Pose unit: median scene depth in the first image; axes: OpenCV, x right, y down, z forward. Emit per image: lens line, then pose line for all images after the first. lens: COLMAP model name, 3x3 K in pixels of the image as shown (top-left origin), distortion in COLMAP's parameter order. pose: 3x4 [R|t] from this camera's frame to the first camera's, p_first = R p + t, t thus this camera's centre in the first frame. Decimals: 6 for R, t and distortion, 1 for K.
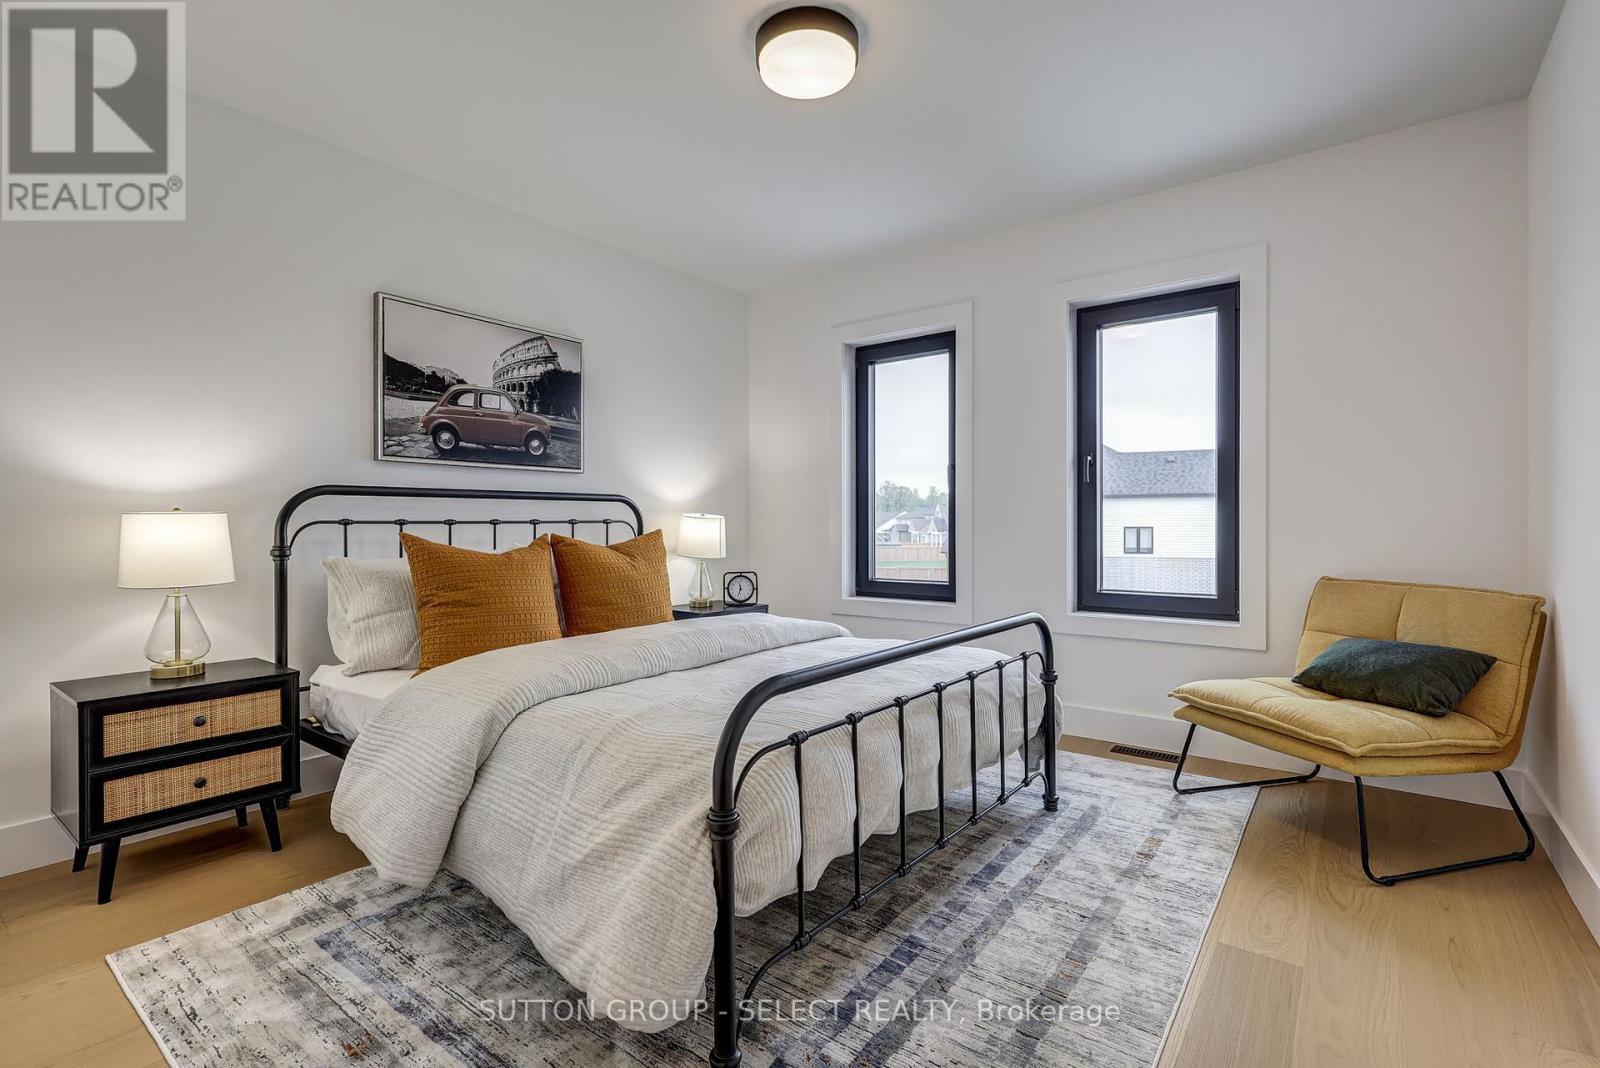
lens RADIAL K [[755.2, 0, 802.5], [0, 755.2, 528.5], [0, 0, 1]] dist [0.013116, -0.001493]
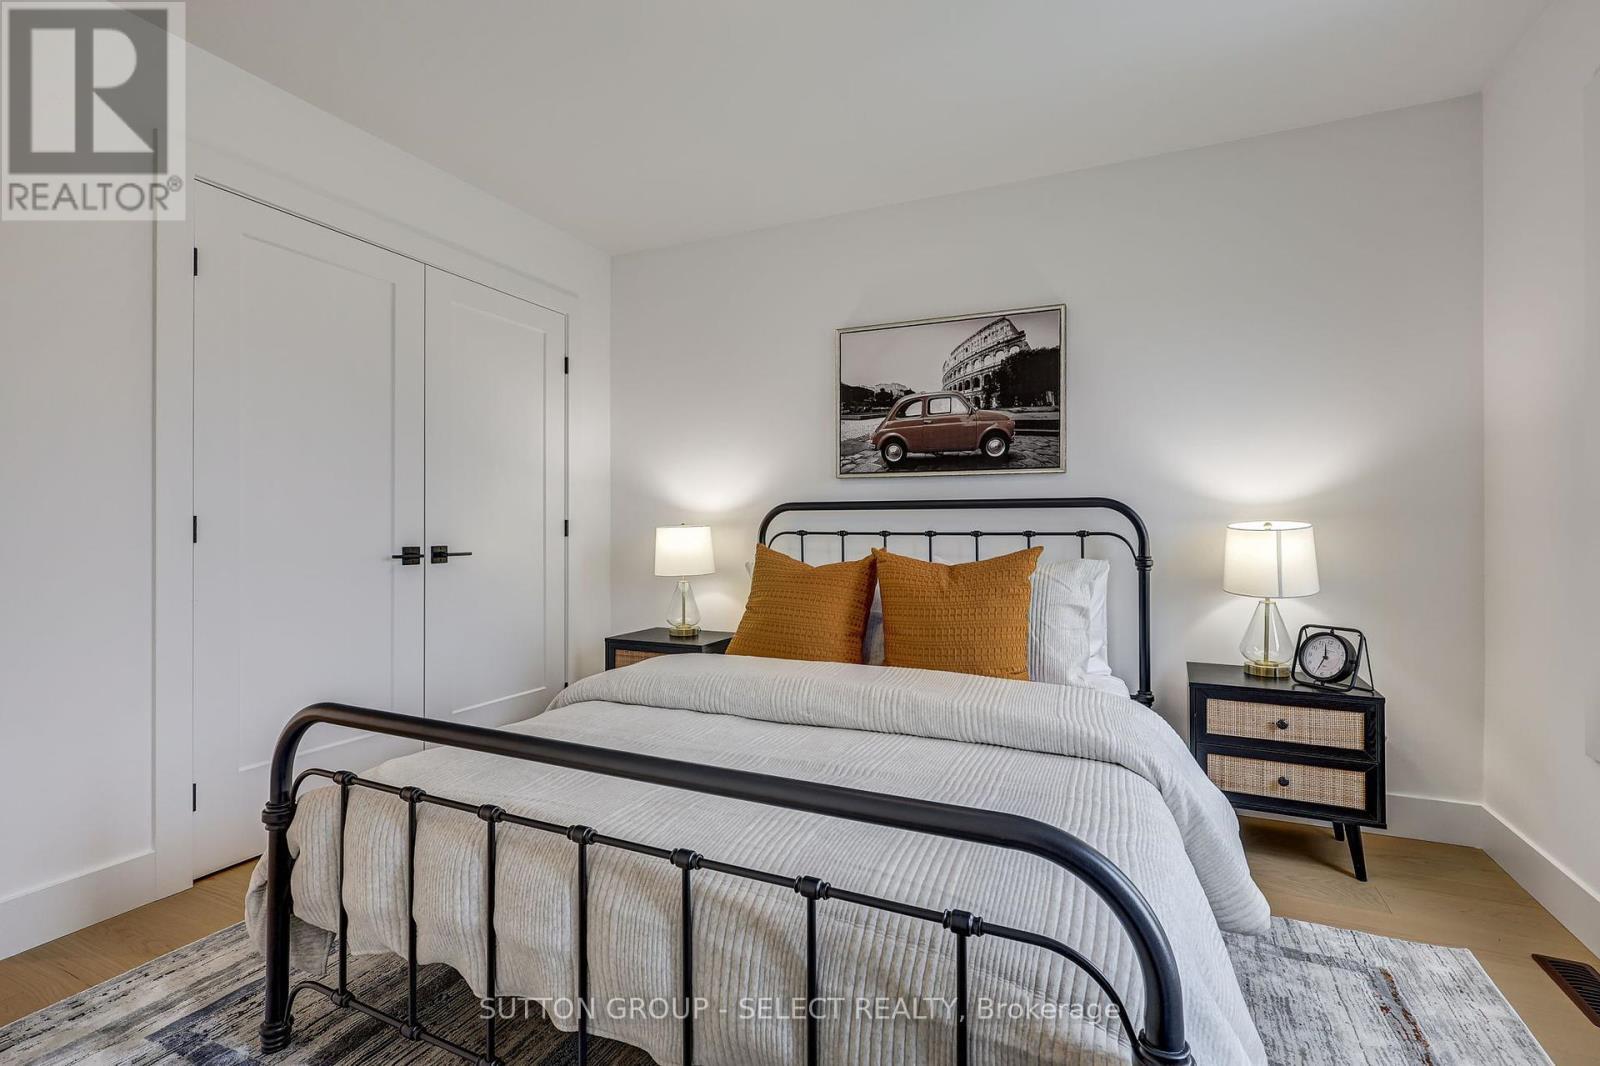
lens RADIAL K [[755.2, 0, 796.7], [0, 755.2, 525.5], [0, 0, 1]] dist [0.013116, -0.001493]
pose [[0.212080, -0.005108, -0.977239, 0.457650], [-0.012519, 0.999890, -0.007943, -0.008660], [0.977172, 0.013919, 0.211993, 0.609860]]
